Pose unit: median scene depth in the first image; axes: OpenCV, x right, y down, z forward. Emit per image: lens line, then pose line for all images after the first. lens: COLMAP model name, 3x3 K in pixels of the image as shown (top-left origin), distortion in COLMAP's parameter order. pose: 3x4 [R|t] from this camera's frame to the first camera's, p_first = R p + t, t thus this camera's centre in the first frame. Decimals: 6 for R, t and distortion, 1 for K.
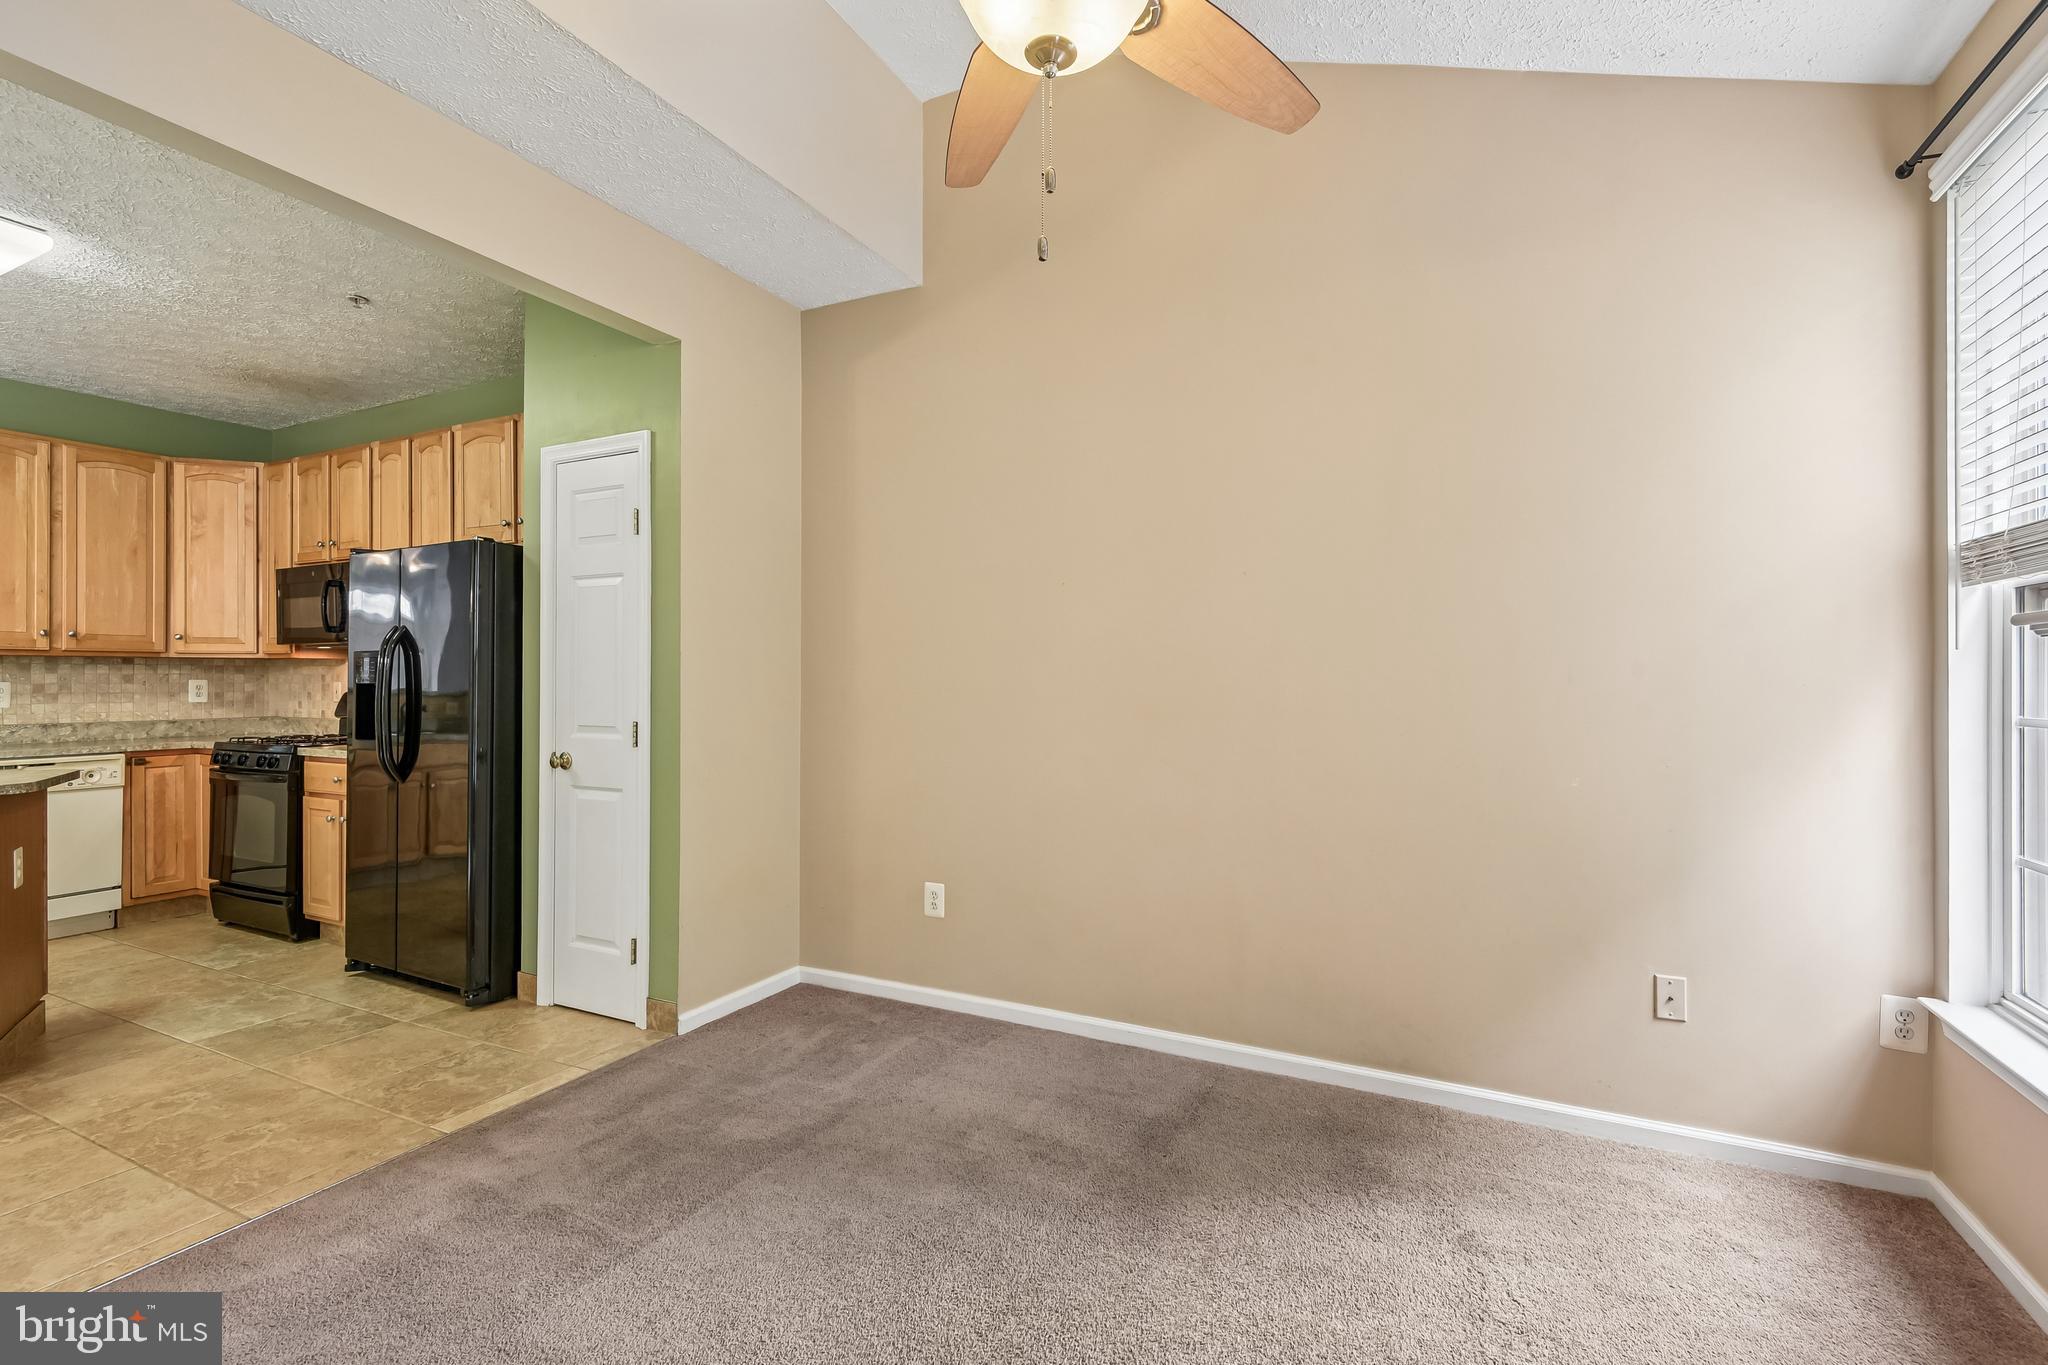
lens RADIAL K [[927.5, 0, 1019.2], [0, 927.5, 679.2], [0, 0, 1]] dist [0.003278, -0.003592]
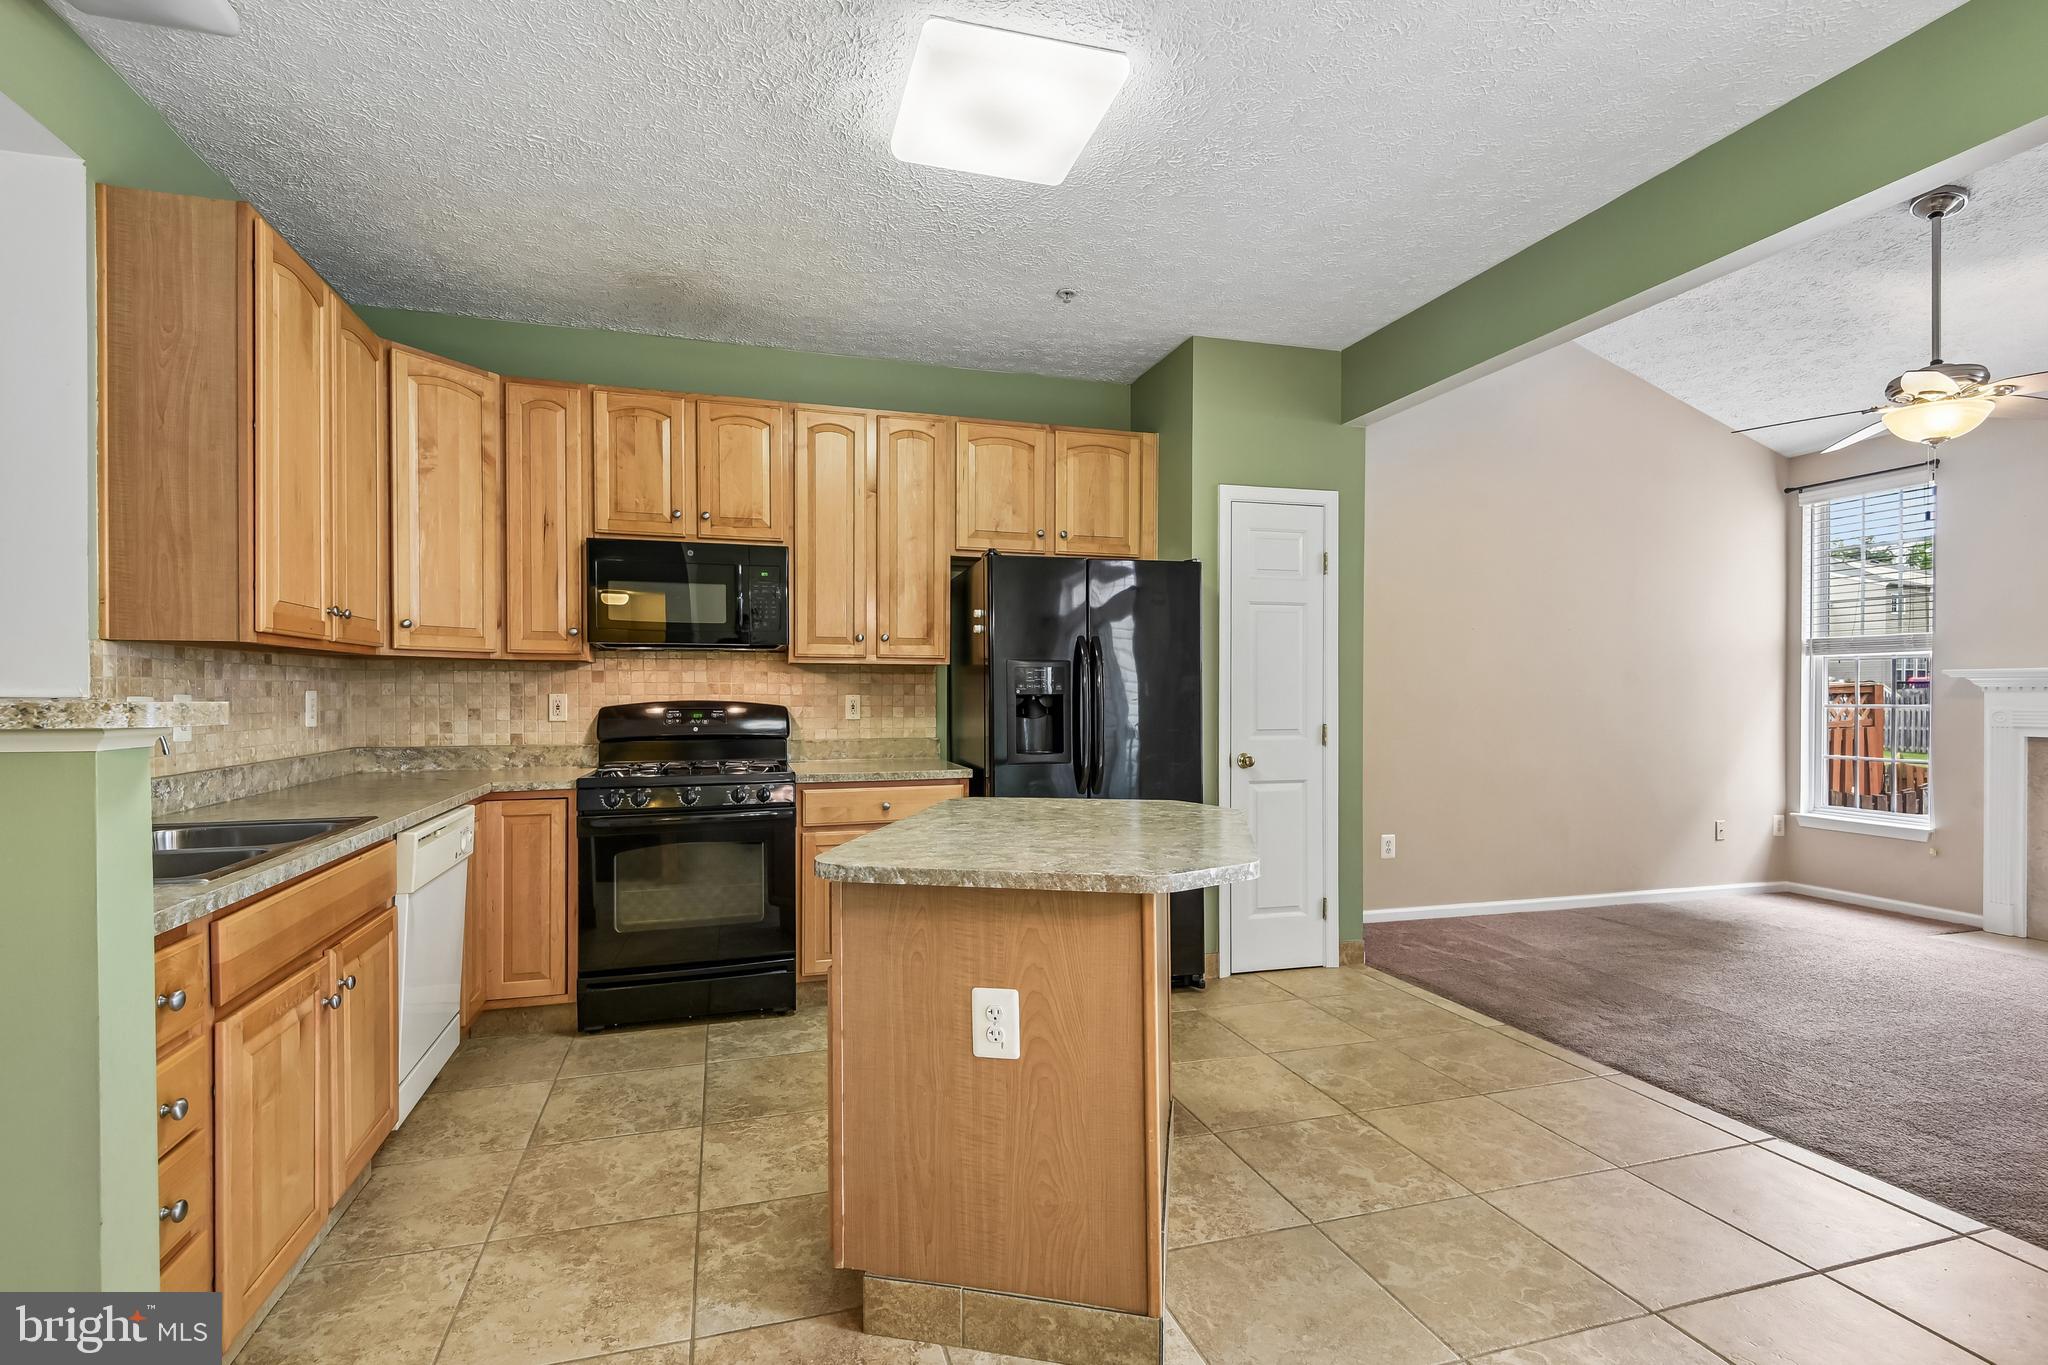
lens RADIAL K [[927.5, 0, 974.7], [0, 927.5, 705.0], [0, 0, 1]] dist [0.003278, -0.003592]
pose [[0.742192, -0.008893, 0.670129, -1.102977], [-0.000490, 0.999905, 0.013811, 0.001654], [-0.670188, -0.010579, 0.742116, 0.271454]]
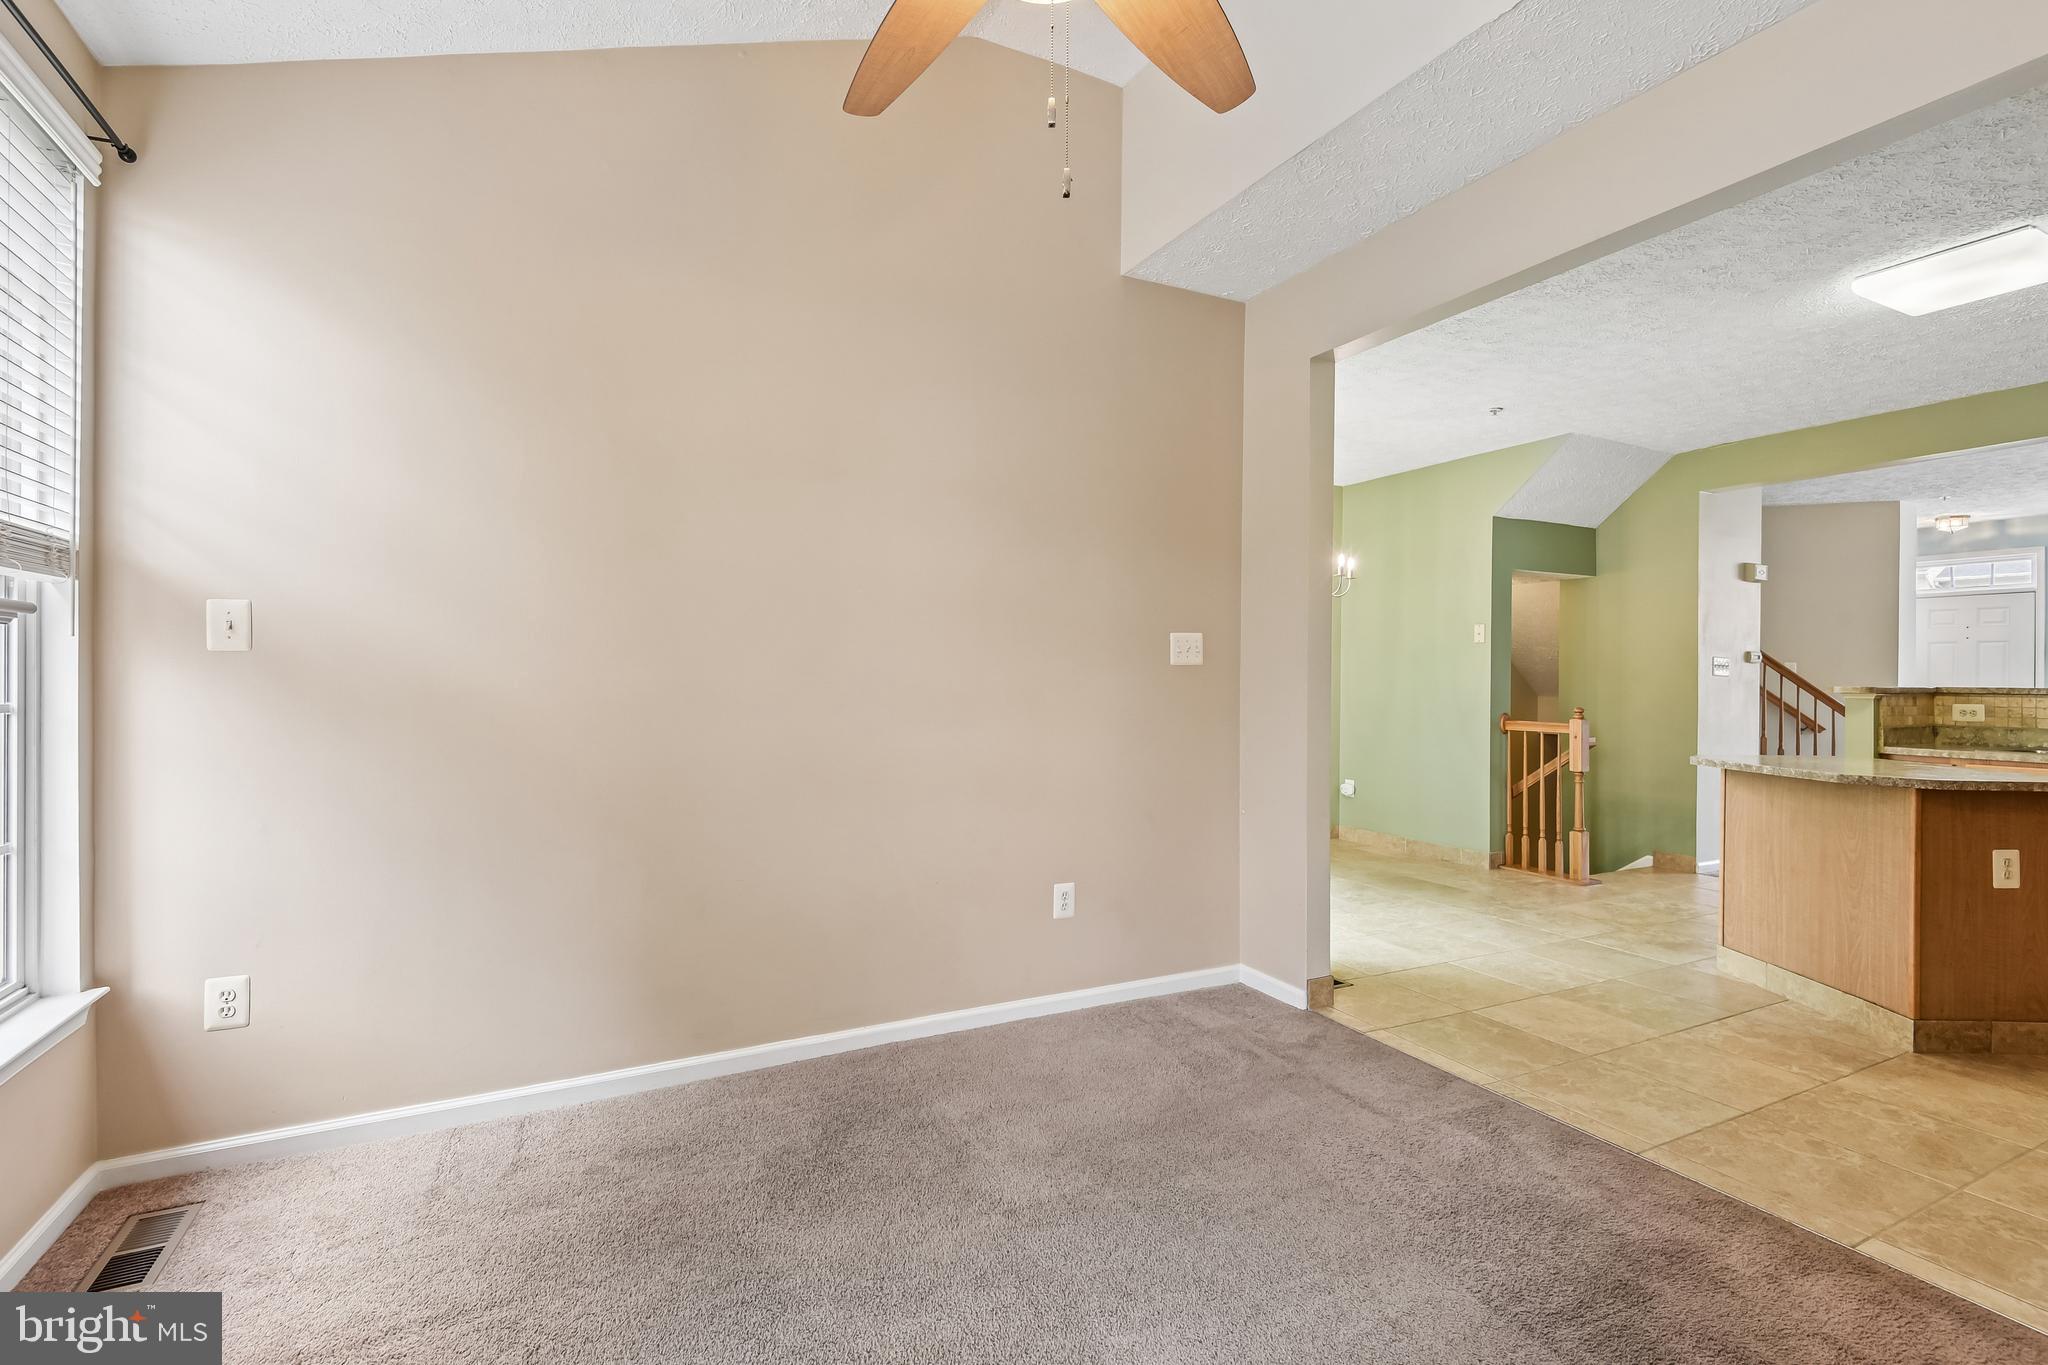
lens RADIAL K [[927.5, 0, 1027.4], [0, 927.5, 677.1], [0, 0, 1]] dist [0.003278, -0.003592]
pose [[-0.584491, -0.003215, -0.811394, 0.242251], [-0.003129, 0.999994, -0.001708, -0.002231], [0.811395, 0.001540, -0.584497, 0.465880]]
